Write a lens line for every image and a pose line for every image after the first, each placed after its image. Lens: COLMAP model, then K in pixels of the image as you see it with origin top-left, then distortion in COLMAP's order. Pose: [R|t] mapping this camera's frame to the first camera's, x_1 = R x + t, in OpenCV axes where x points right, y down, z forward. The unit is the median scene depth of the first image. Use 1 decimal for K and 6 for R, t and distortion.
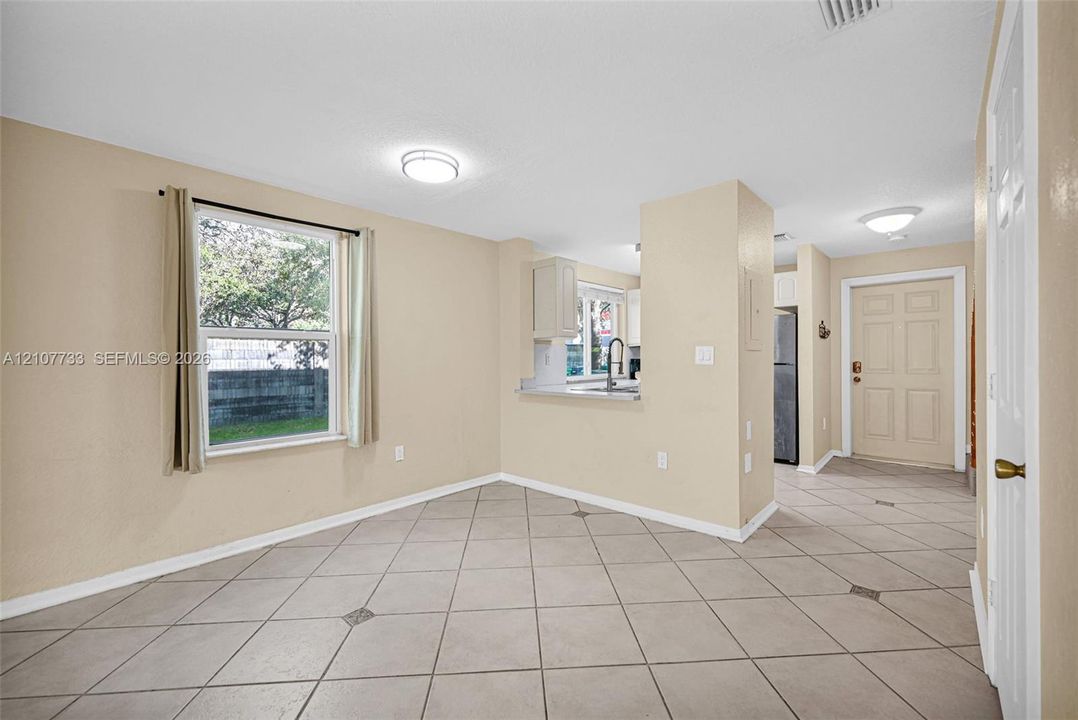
lens RADIAL K [[436.6, 0, 539.4], [0, 436.6, 362.6], [0, 0, 1]] dist [-0.000376, -0.000439]
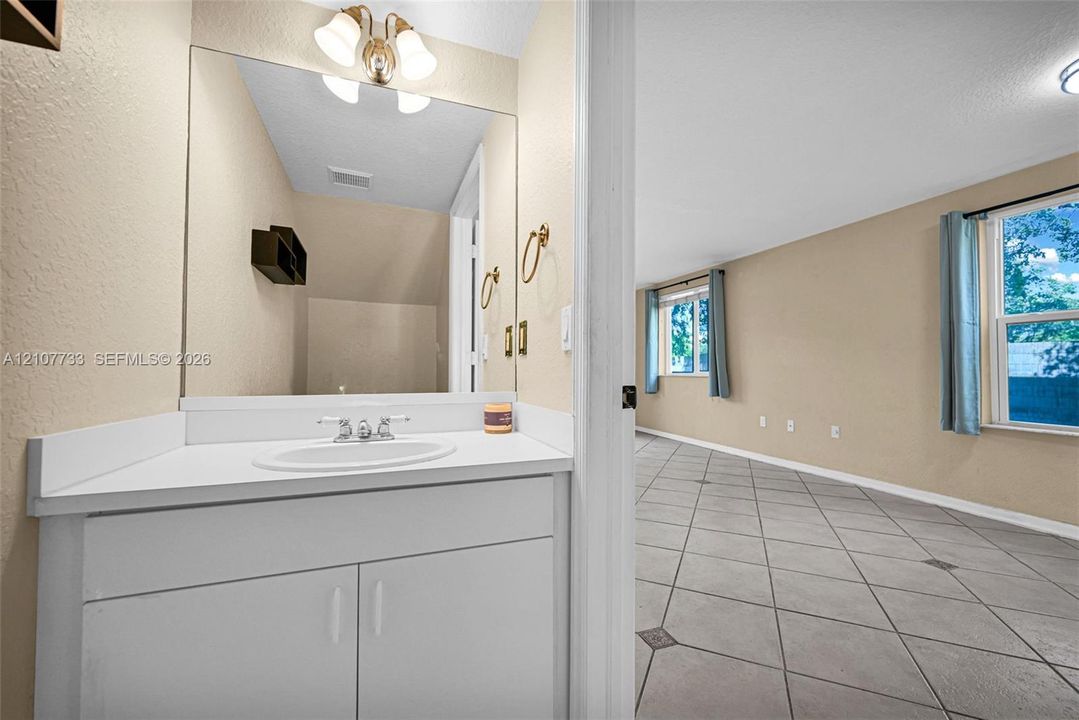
lens RADIAL K [[437.0, 0, 539.9], [0, 437.0, 362.6], [0, 0, 1]] dist [-0.000376, -0.000439]
pose [[-0.492934, -0.006312, -0.870044, 0.609785], [-0.001853, 0.999979, -0.006205, 0.045084], [0.870065, -0.001446, -0.492935, 0.401538]]
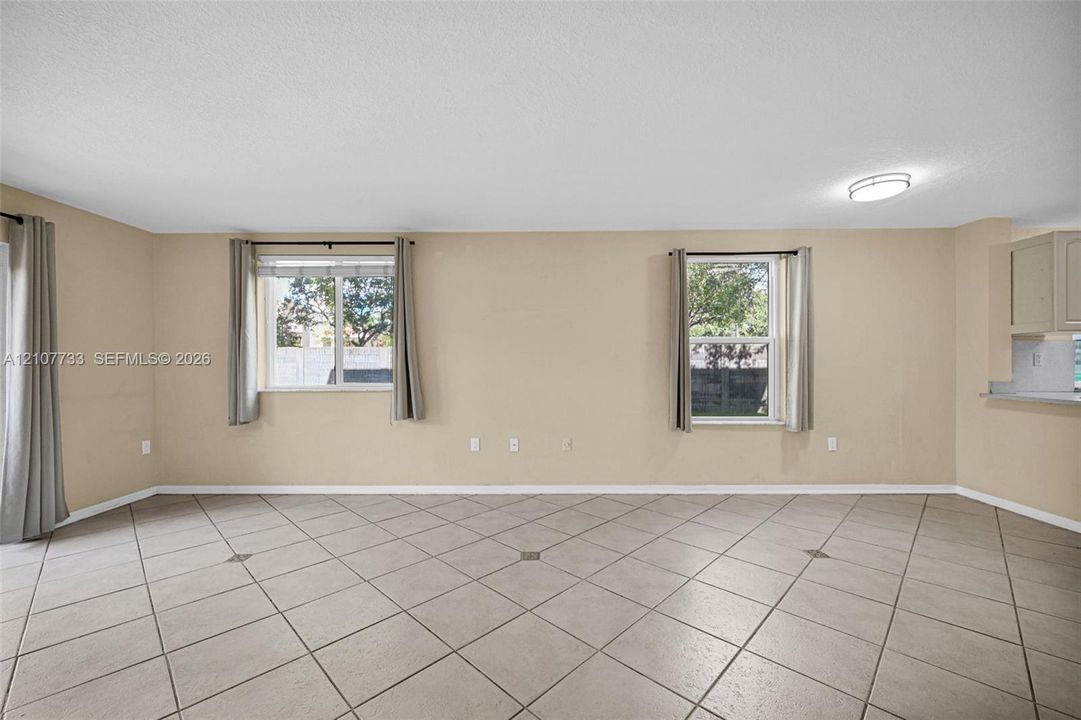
lens RADIAL K [[437.9, 0, 540.9], [0, 437.9, 362.6], [0, 0, 1]] dist [-0.000376, -0.000439]
pose [[0.674731, 0.005328, -0.738044, -0.002937], [-0.008833, 0.999961, -0.000856, 0.009972], [0.738011, 0.007097, 0.674752, -0.310329]]
